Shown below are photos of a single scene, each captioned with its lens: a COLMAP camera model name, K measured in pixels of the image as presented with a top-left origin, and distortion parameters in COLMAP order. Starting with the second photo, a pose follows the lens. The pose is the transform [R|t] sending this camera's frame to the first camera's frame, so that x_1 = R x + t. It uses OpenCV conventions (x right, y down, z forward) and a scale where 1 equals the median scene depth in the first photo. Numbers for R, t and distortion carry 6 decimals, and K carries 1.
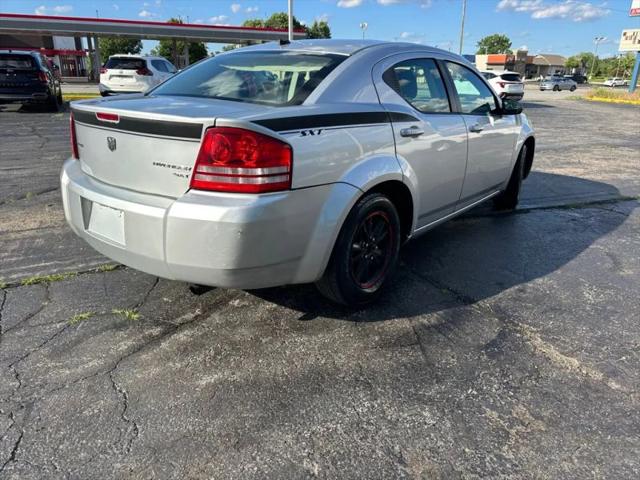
lens RADIAL K [[458.3, 0, 323.8], [0, 458.3, 234.8], [0, 0, 1]] dist [0.024146, -0.025975]
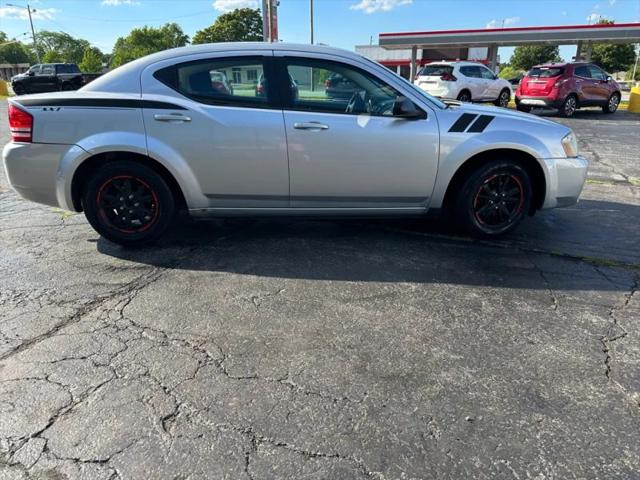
lens RADIAL K [[458.3, 0, 327.0], [0, 458.3, 241.0], [0, 0, 1]] dist [0.024146, -0.025975]
pose [[0.669545, 0.231866, -0.705654, 1.425558], [-0.233916, 0.967510, 0.095962, -0.124185], [0.704977, 0.100813, 0.702028, 0.474466]]
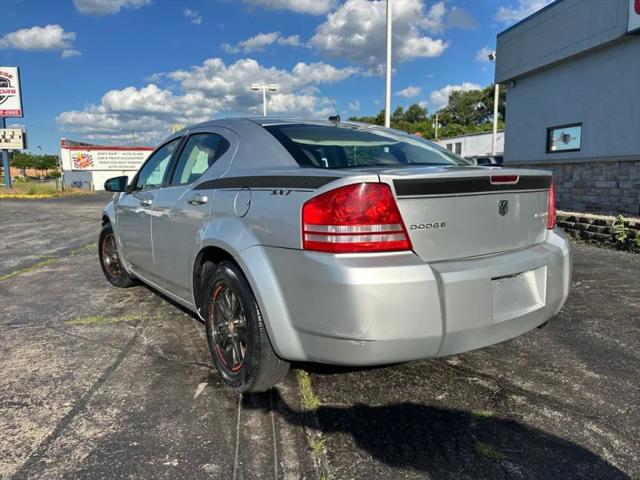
lens RADIAL K [[458.3, 0, 322.0], [0, 458.3, 229.0], [0, 0, 1]] dist [0.024146, -0.025975]
pose [[0.283397, -0.139754, 0.948765, -1.198520], [0.338205, 0.940326, 0.037488, -0.260101], [-0.897387, 0.310253, 0.313751, 0.866151]]
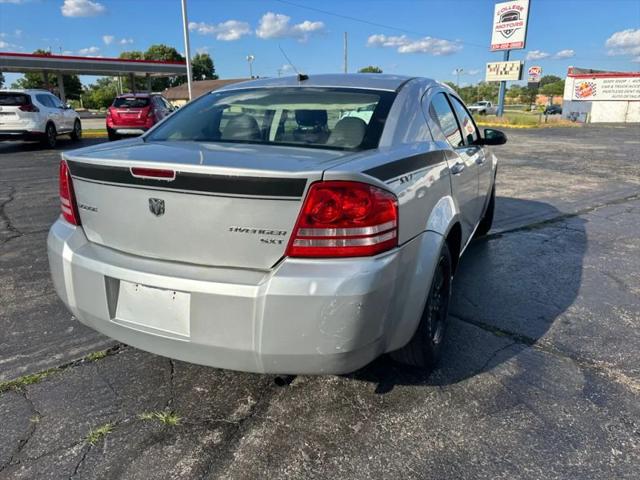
lens RADIAL K [[458.3, 0, 321.9], [0, 458.3, 234.0], [0, 0, 1]] dist [0.024146, -0.025975]
pose [[0.972057, -0.080917, 0.220358, -0.300155], [0.094297, 0.994243, -0.050873, -0.070810], [-0.214973, 0.070231, 0.974092, 0.154193]]
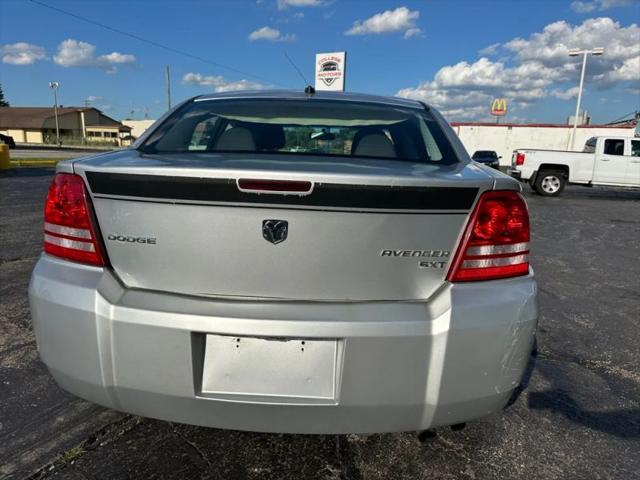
lens RADIAL K [[458.3, 0, 320.8], [0, 458.3, 240.0], [0, 0, 1]] dist [0.024146, -0.025975]
pose [[0.818248, -0.108094, 0.564611, -0.612013], [0.175793, 0.982163, -0.066731, -0.112612], [-0.547327, 0.153857, 0.822655, 0.405195]]
